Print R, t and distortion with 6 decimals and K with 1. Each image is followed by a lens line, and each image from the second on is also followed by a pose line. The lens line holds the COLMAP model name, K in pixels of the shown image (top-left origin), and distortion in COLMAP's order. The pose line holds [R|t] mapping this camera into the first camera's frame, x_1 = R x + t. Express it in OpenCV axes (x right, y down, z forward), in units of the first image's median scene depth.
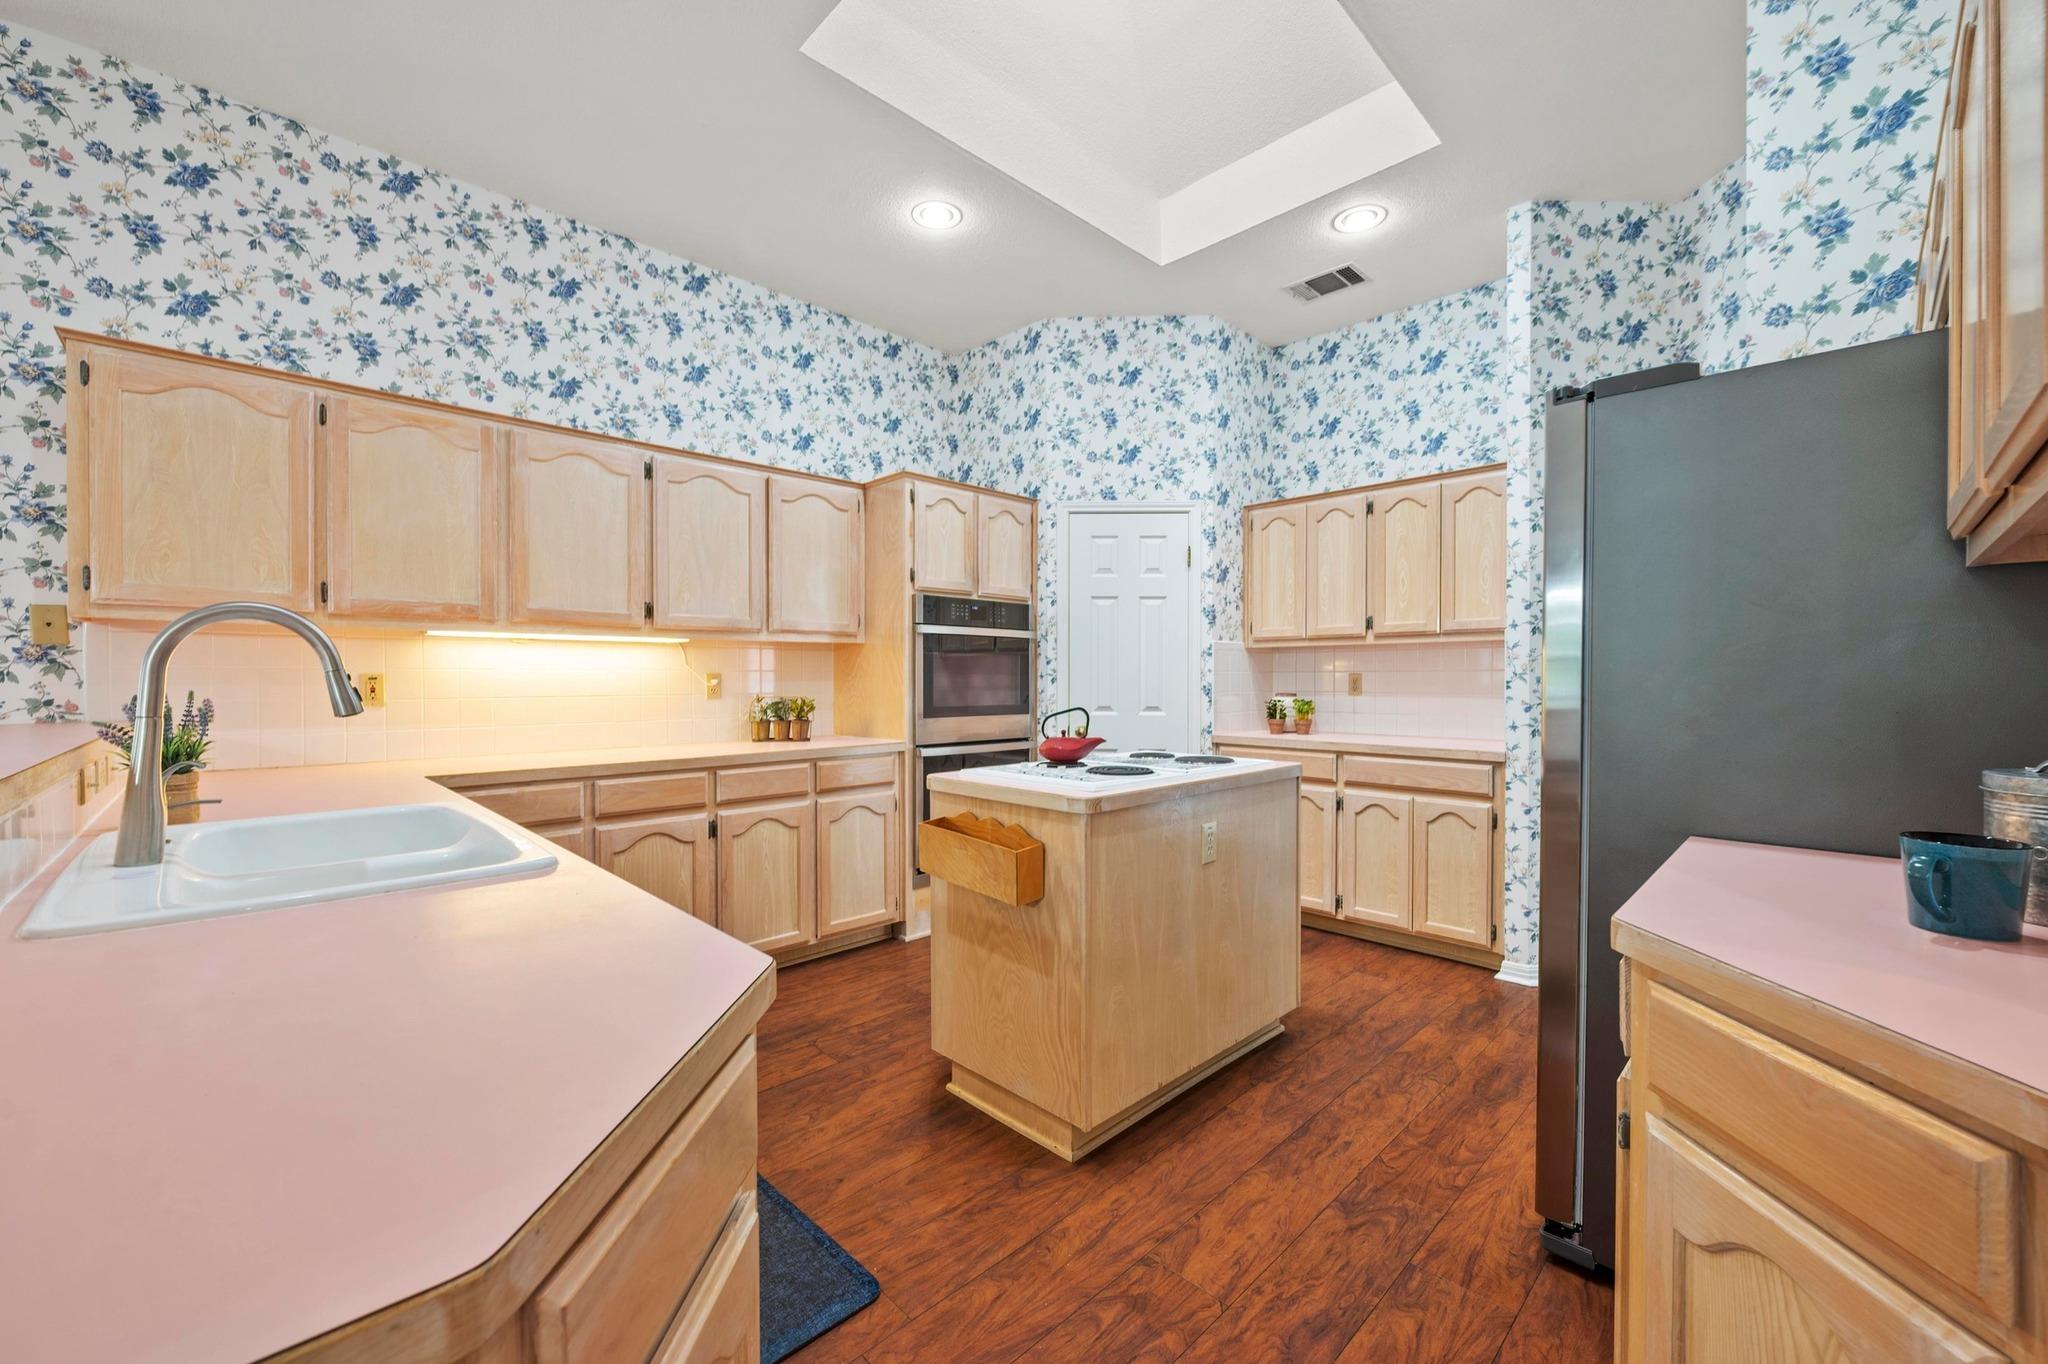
lens RADIAL K [[817.5, 0, 1024.1], [0, 817.5, 684.5], [0, 0, 1]] dist [-0.008004, 0.001100]
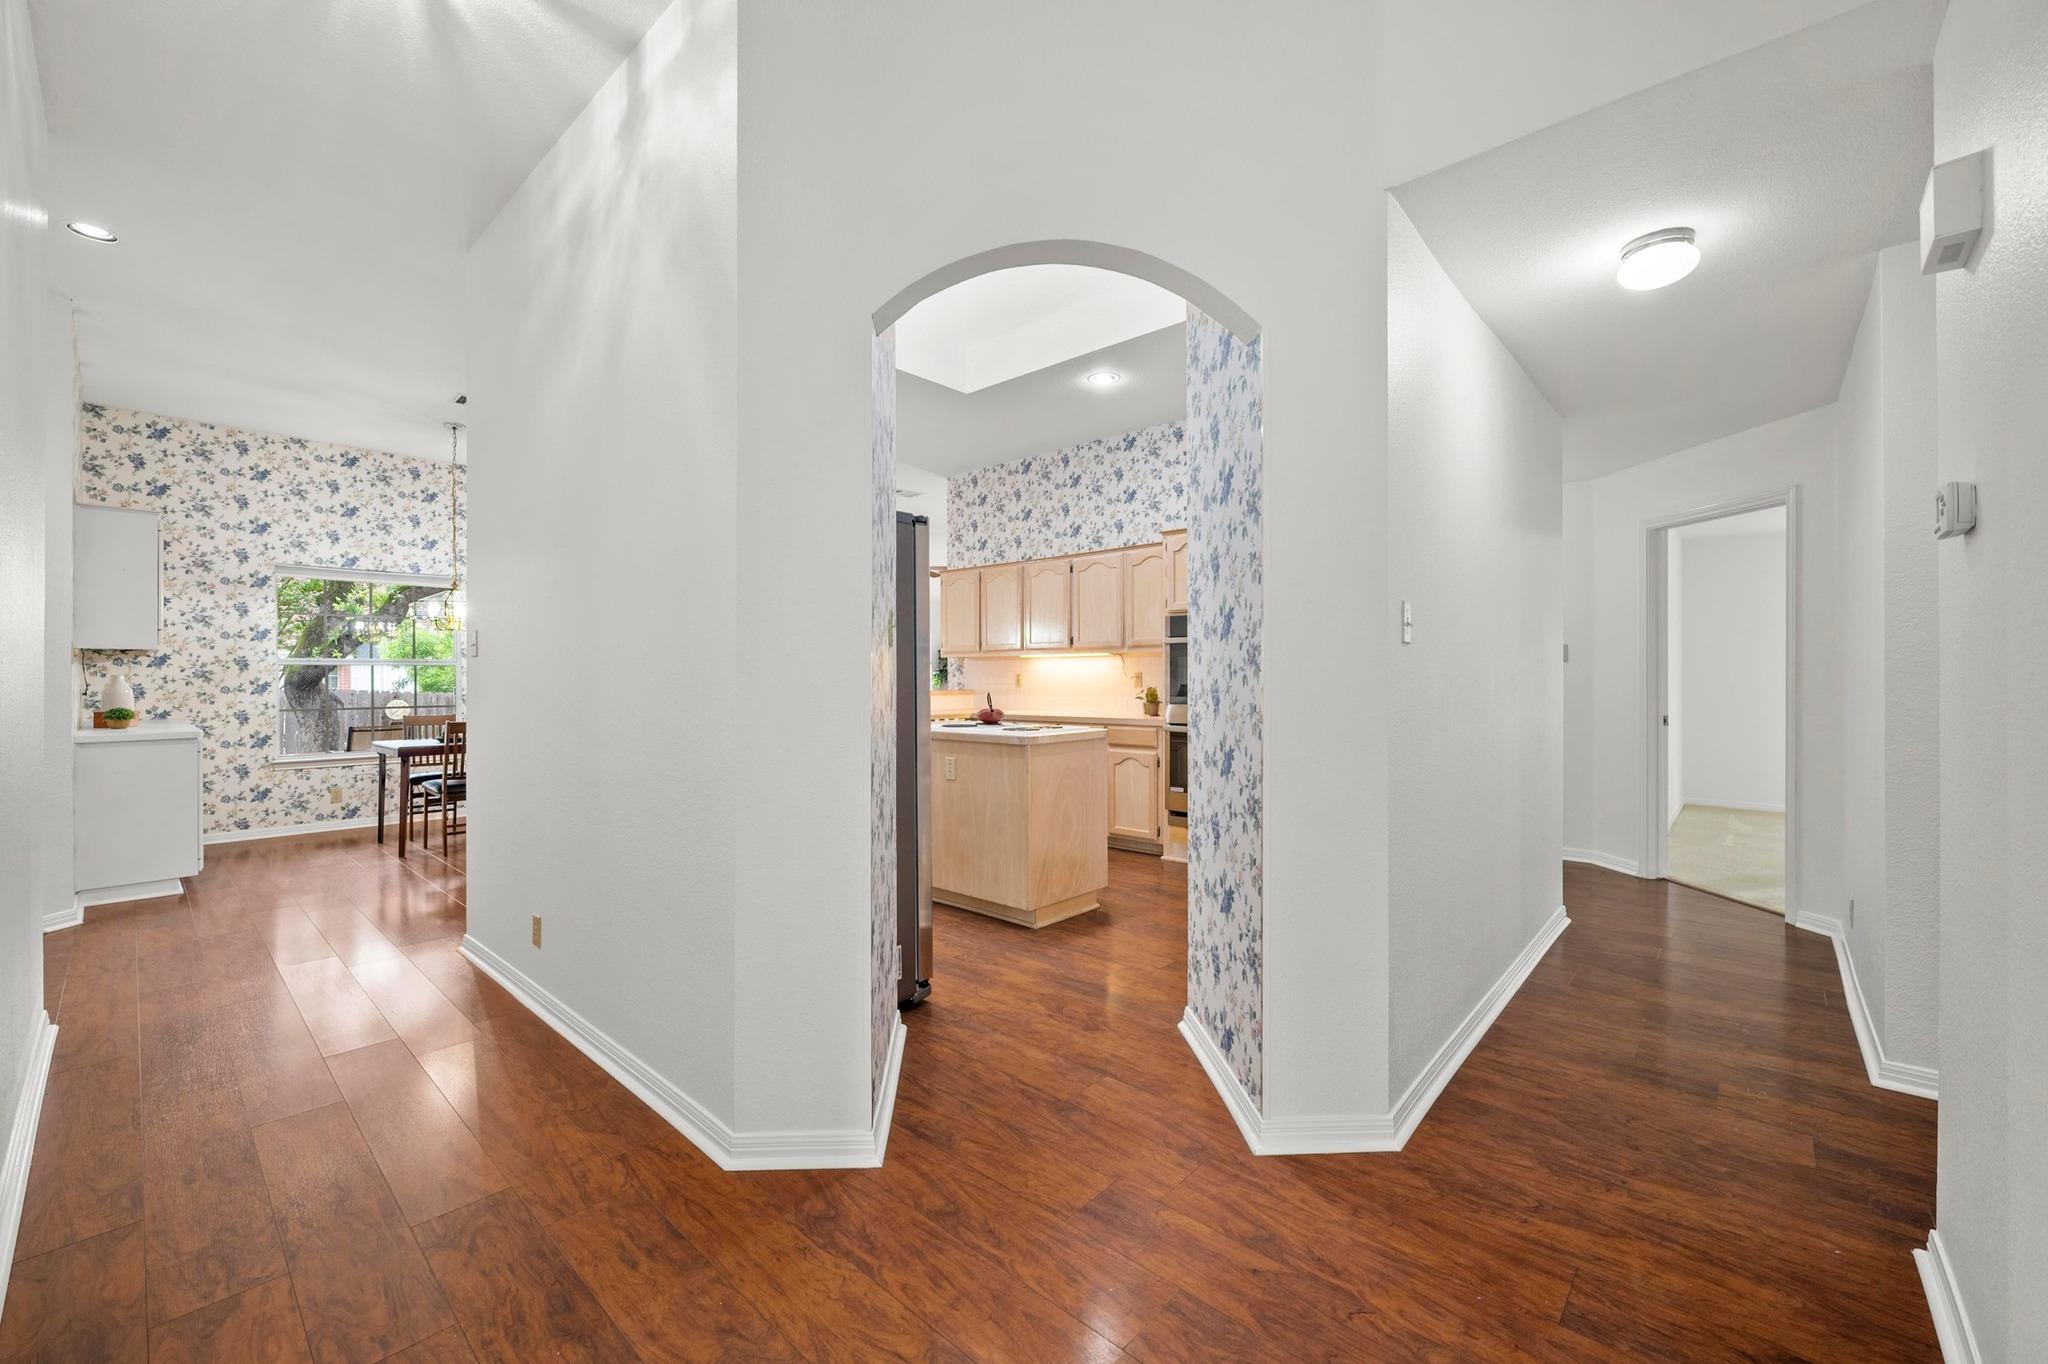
lens RADIAL K [[817.5, 0, 1019.4], [0, 817.5, 673.8], [0, 0, 1]] dist [-0.008004, 0.001100]
pose [[0.055514, -0.002424, -0.998455, 1.269611], [-0.003501, 0.999990, -0.002623, -0.005475], [0.998452, 0.003641, 0.055505, 0.662830]]
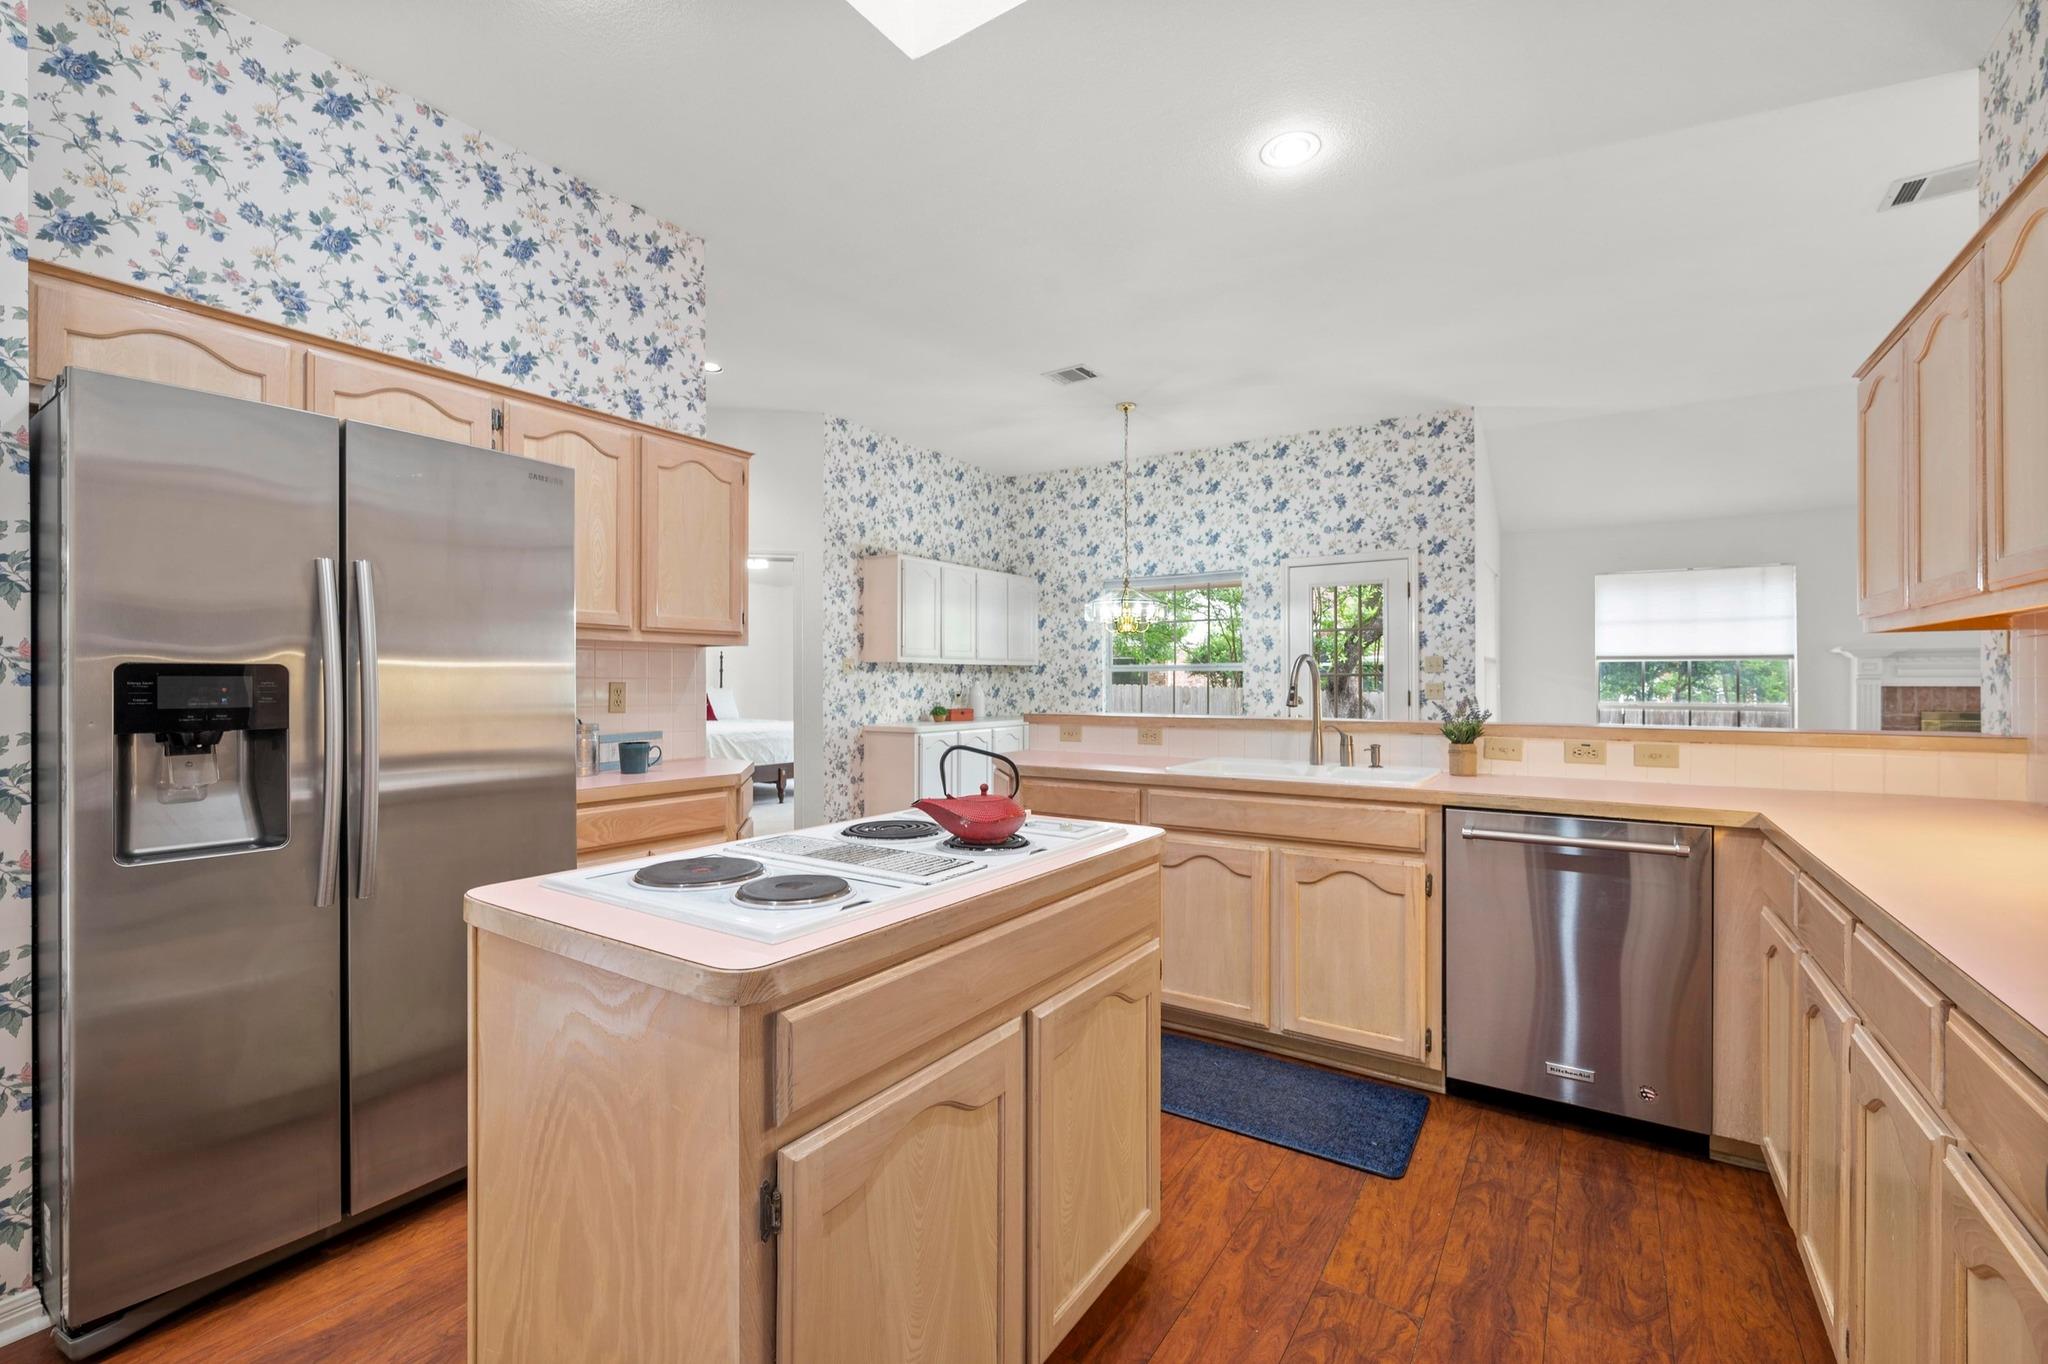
lens RADIAL K [[862.8, 0, 1023.5], [0, 862.8, 683.3], [0, 0, 1]] dist [-0.000975, 0.000023]
pose [[-0.978152, 0.000454, -0.207890, 0.099544], [-0.001521, 0.999955, 0.009342, -0.014650], [0.207885, 0.009454, -0.978108, 1.112205]]
